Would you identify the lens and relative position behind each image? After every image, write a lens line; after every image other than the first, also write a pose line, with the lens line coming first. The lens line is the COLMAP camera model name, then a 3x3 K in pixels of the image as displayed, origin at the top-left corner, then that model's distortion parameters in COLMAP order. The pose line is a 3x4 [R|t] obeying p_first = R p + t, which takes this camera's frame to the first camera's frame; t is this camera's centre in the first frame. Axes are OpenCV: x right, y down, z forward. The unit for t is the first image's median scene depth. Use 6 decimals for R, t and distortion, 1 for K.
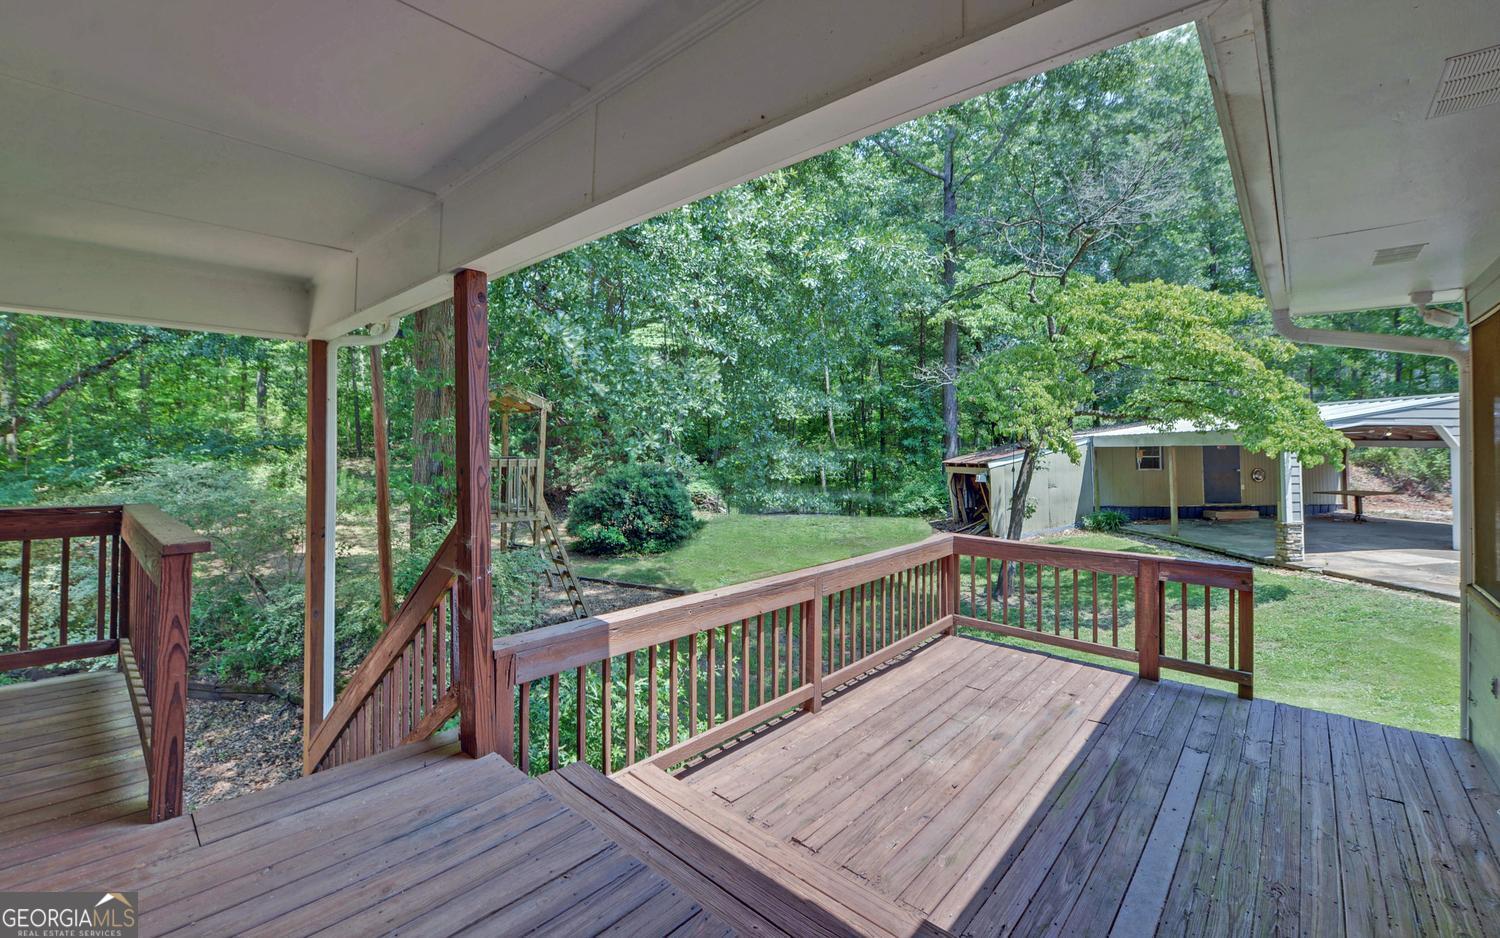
lens RADIAL K [[608.1, 0, 745.8], [0, 608.1, 431.1], [0, 0, 1]] dist [-0.012789, 0.000037]
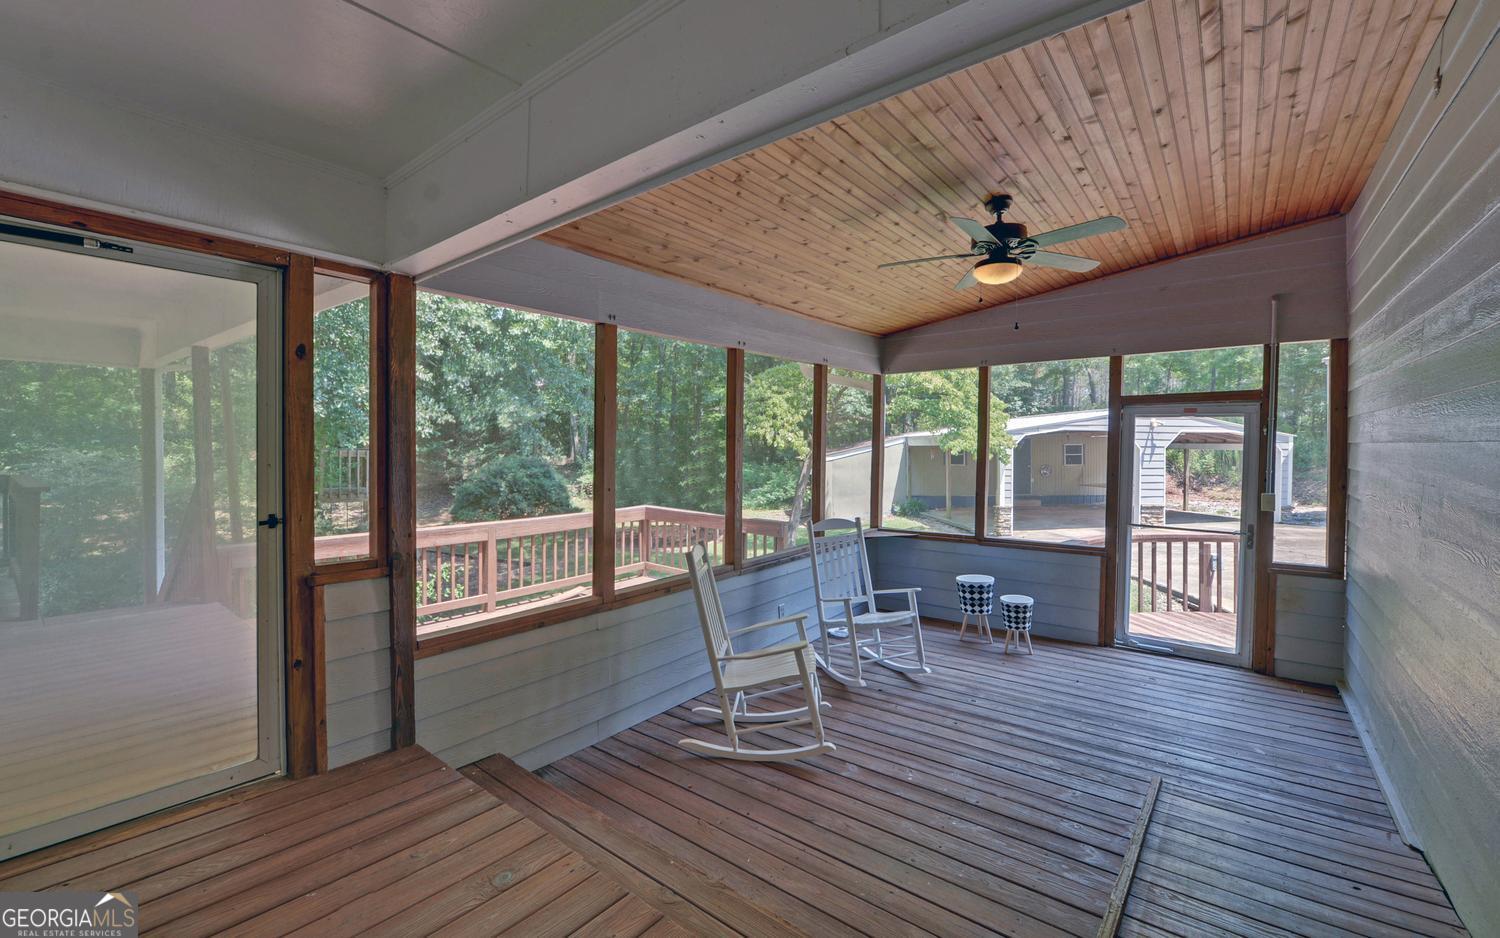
lens RADIAL K [[607.1, 0, 751.8], [0, 607.1, 450.4], [0, 0, 1]] dist [-0.014164, -0.000972]
pose [[0.996907, 0.009572, 0.078008, 0.212564], [-0.012568, 0.999199, 0.037999, -0.007023], [-0.077582, -0.038862, 0.996228, -0.189195]]
